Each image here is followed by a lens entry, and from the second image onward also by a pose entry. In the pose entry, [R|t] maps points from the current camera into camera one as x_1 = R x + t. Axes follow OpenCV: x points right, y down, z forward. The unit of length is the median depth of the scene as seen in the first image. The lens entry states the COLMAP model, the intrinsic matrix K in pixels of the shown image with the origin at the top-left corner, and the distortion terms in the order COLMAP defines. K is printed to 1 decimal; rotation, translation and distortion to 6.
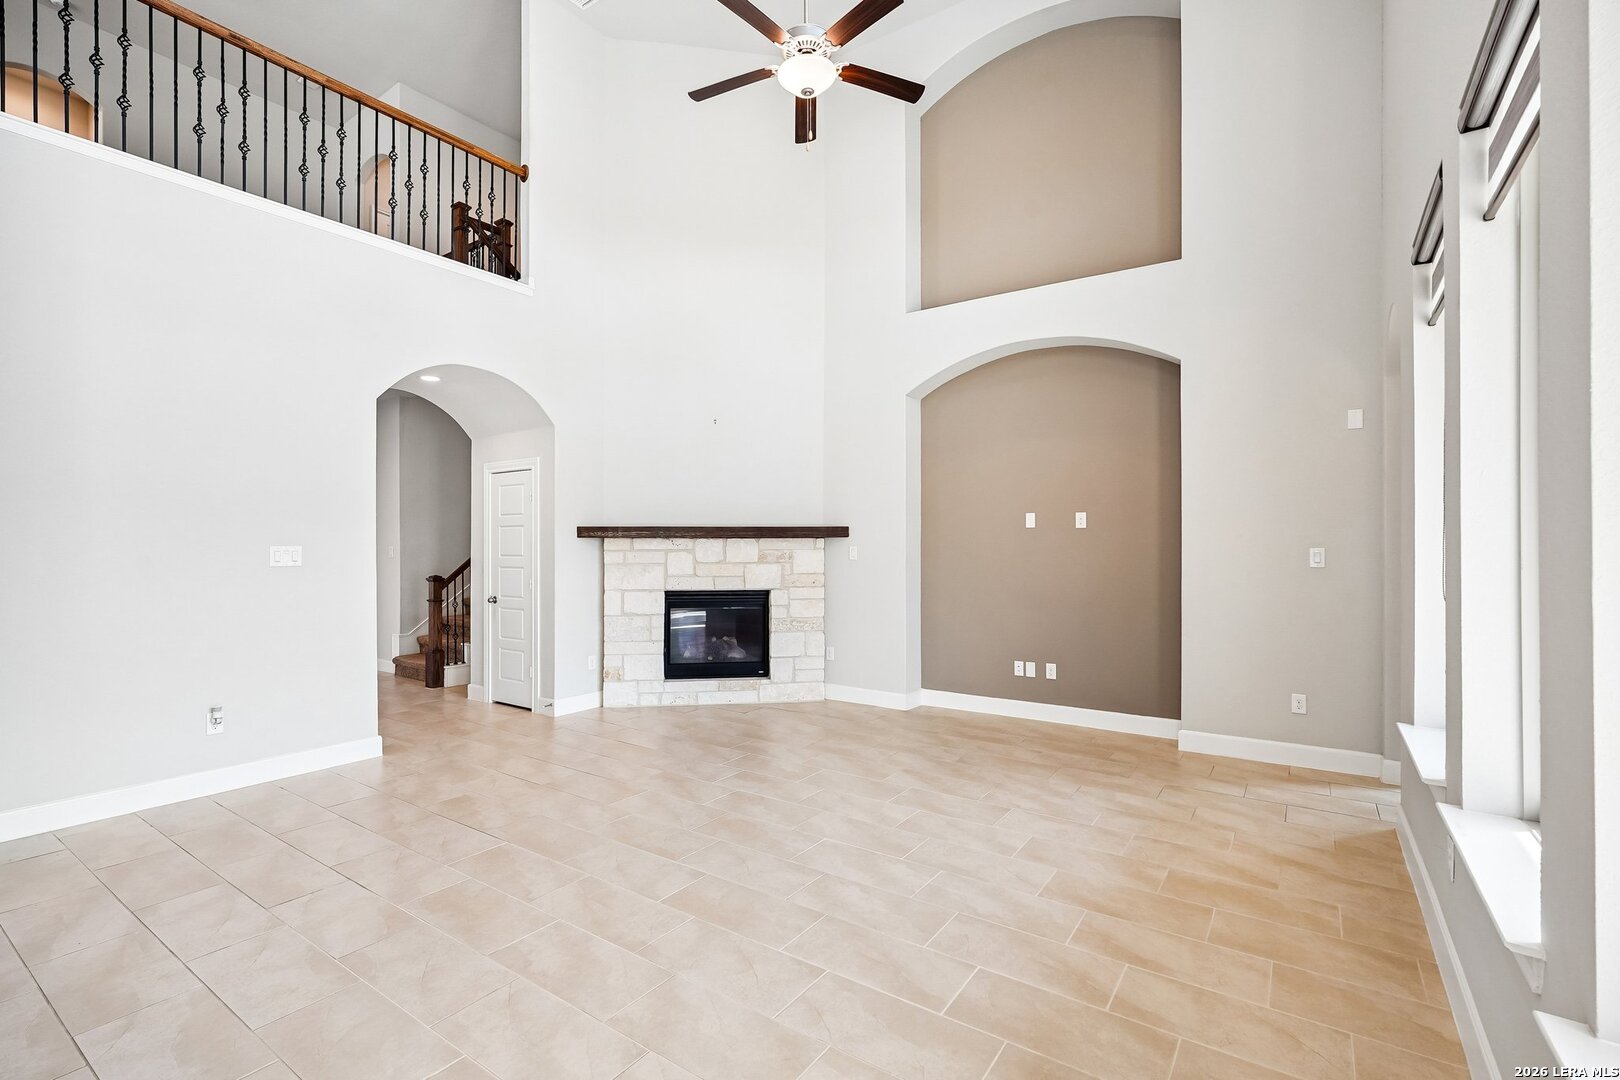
lens RADIAL K [[715.4, 0, 815.2], [0, 715.4, 541.4], [0, 0, 1]] dist [-0.009147, 0.005023]
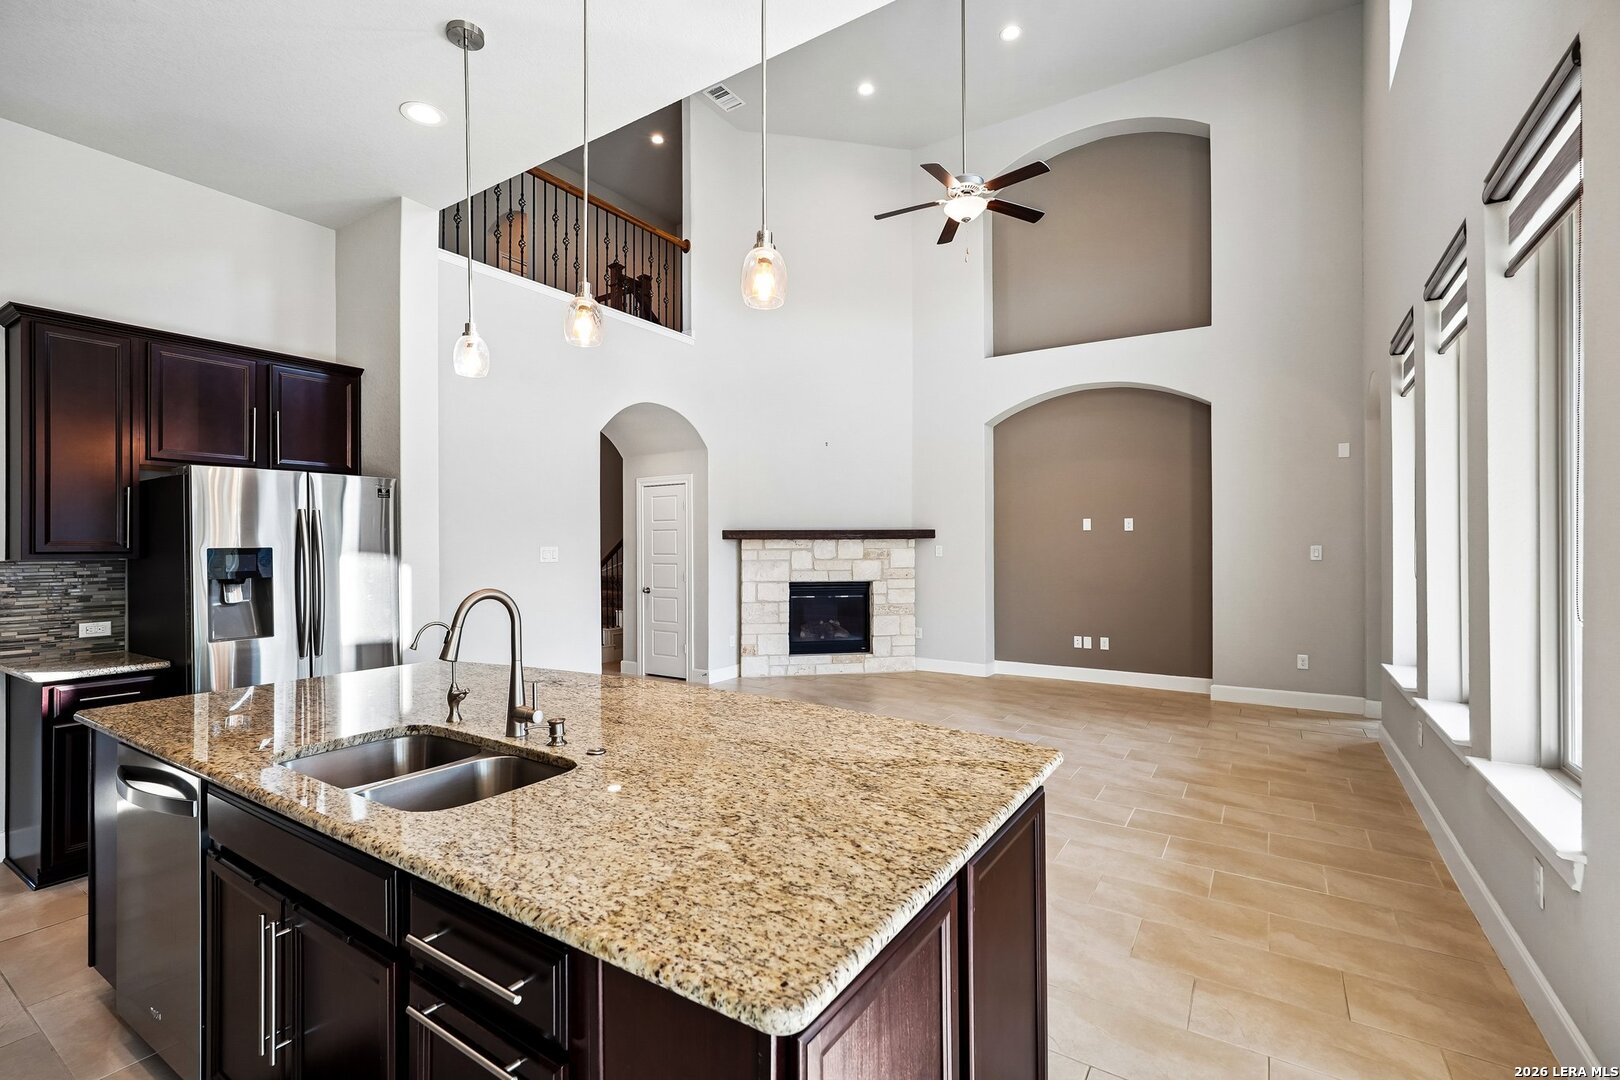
lens RADIAL K [[715.4, 0, 805.3], [0, 715.4, 539.4], [0, 0, 1]] dist [-0.009147, 0.005023]
pose [[0.999510, -0.002841, 0.031188, -0.226985], [0.002941, 0.999991, -0.003167, -0.000582], [-0.031178, 0.003257, 0.999509, -0.237127]]
